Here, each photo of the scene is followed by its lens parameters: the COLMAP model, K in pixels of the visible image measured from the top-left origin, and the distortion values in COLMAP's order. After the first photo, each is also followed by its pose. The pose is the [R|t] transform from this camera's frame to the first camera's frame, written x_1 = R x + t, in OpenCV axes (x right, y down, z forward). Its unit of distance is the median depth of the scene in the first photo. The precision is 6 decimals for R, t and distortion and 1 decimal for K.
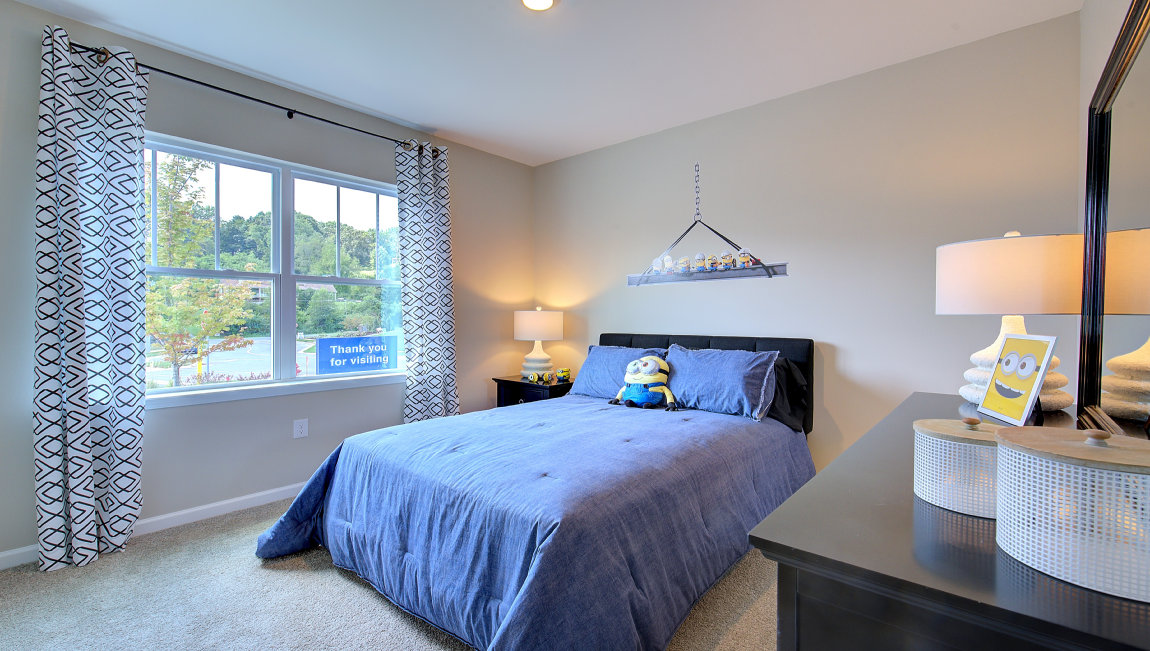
lens RADIAL K [[489.3, 0, 573.0], [0, 489.3, 331.9], [0, 0, 1]] dist [-0.000300, 0.000219]
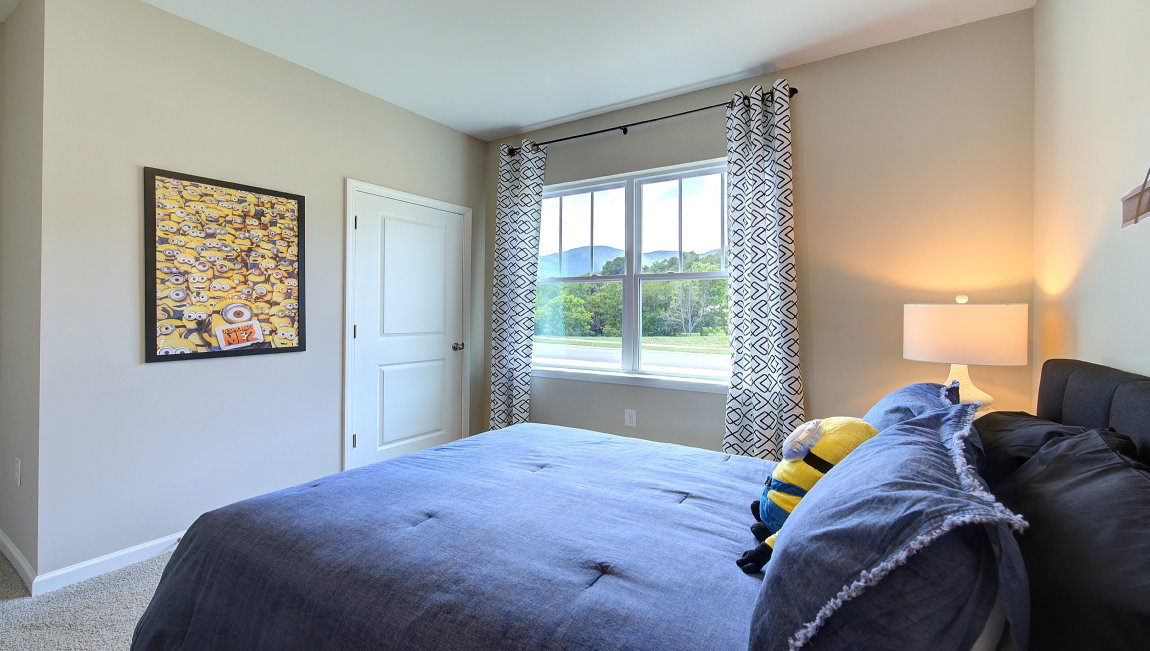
lens RADIAL K [[484.2, 0, 549.3], [0, 484.2, 309.4], [0, 0, 1]] dist [0.000996, 0.000119]
pose [[0.135555, -0.007081, -0.990745, 0.475063], [-0.037741, 0.999212, -0.012305, -0.020043], [0.990051, 0.039059, 0.135181, 0.690220]]
